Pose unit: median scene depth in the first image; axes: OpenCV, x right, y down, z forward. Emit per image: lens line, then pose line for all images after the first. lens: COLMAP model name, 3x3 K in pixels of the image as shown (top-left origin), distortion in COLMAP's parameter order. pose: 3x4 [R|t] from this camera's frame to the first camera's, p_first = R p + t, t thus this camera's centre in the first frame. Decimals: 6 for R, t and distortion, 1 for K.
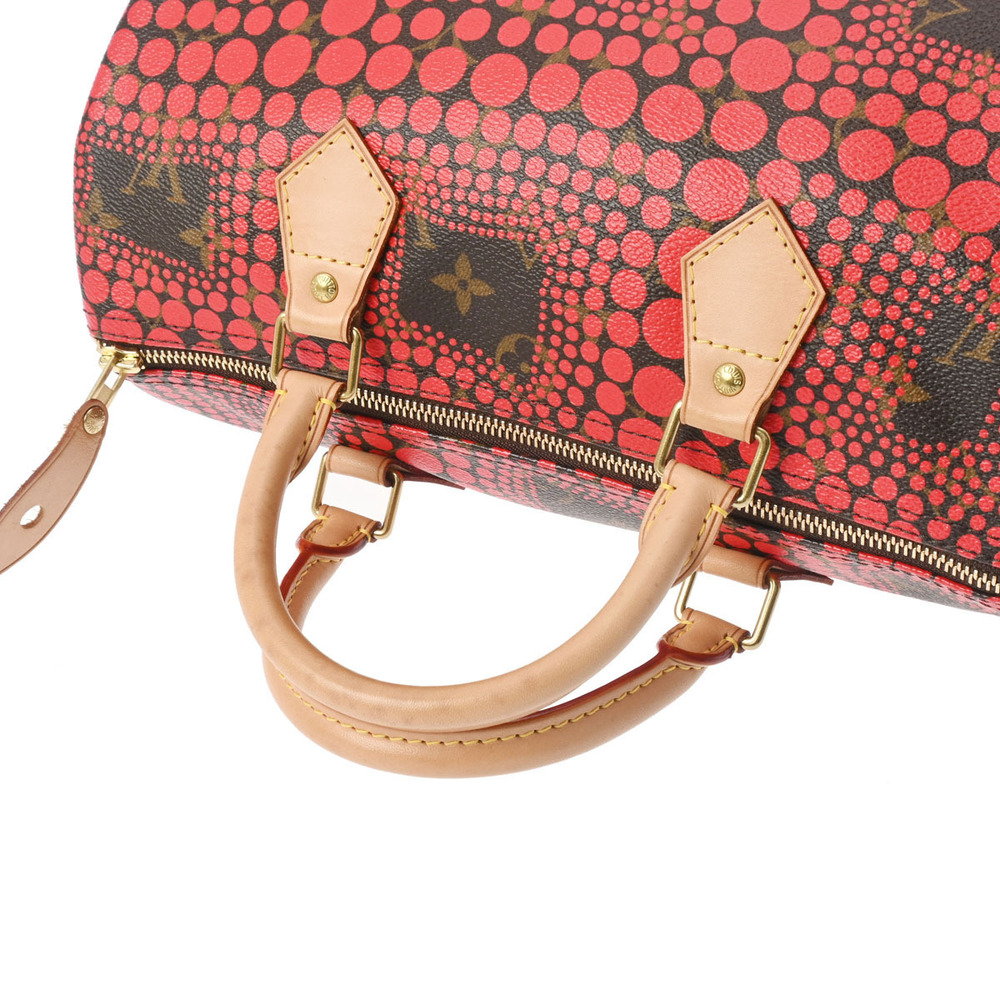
lens RADIAL K [[2216.8, 0, 500.0], [0, 2216.8, 500.0], [0, 0, 1]] dist [-0.117812, 0.255372]
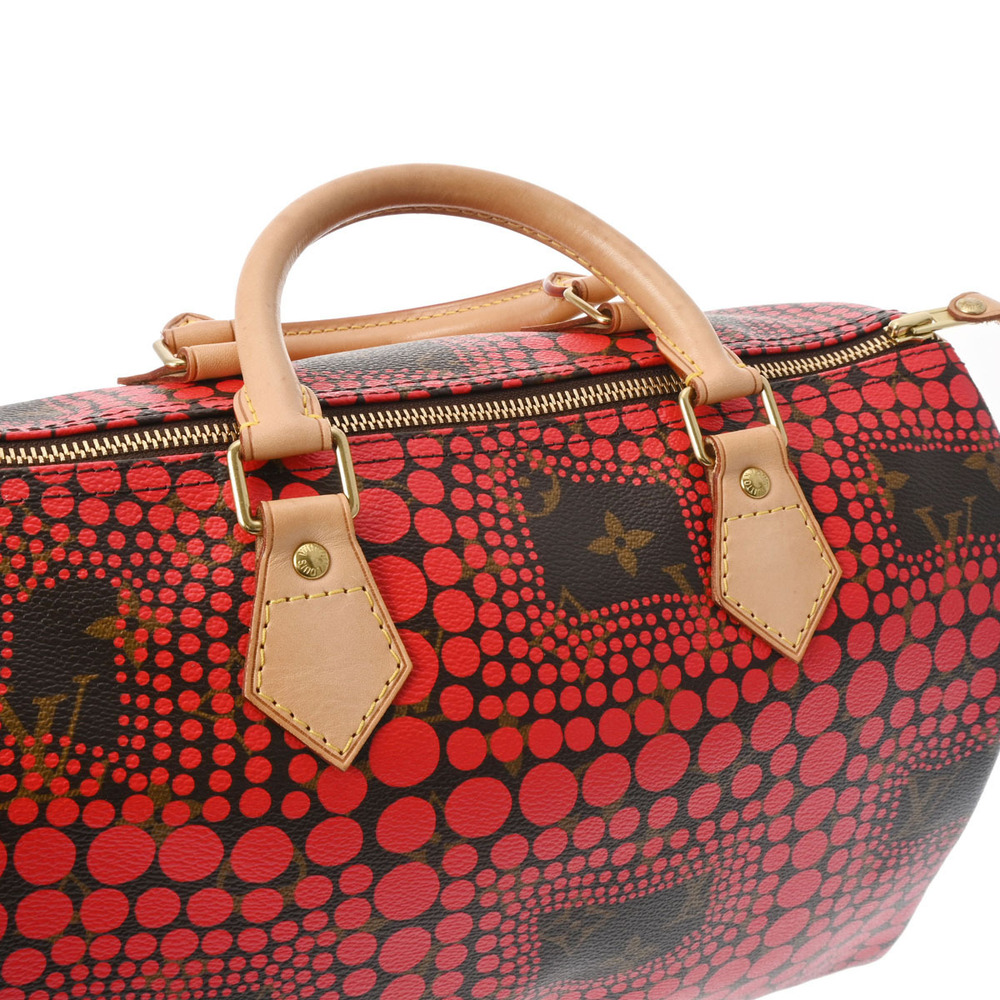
lens RADIAL K [[1529.2, 0, 499.7], [0, 1529.2, 534.5], [0, 0, 1]] dist [-0.032175, -0.035083]
pose [[-0.932854, 0.360177, -0.007548, 0.033813], [-0.354756, -0.922058, -0.154785, 0.021299], [-0.062710, -0.141714, 0.987919, 0.388409]]
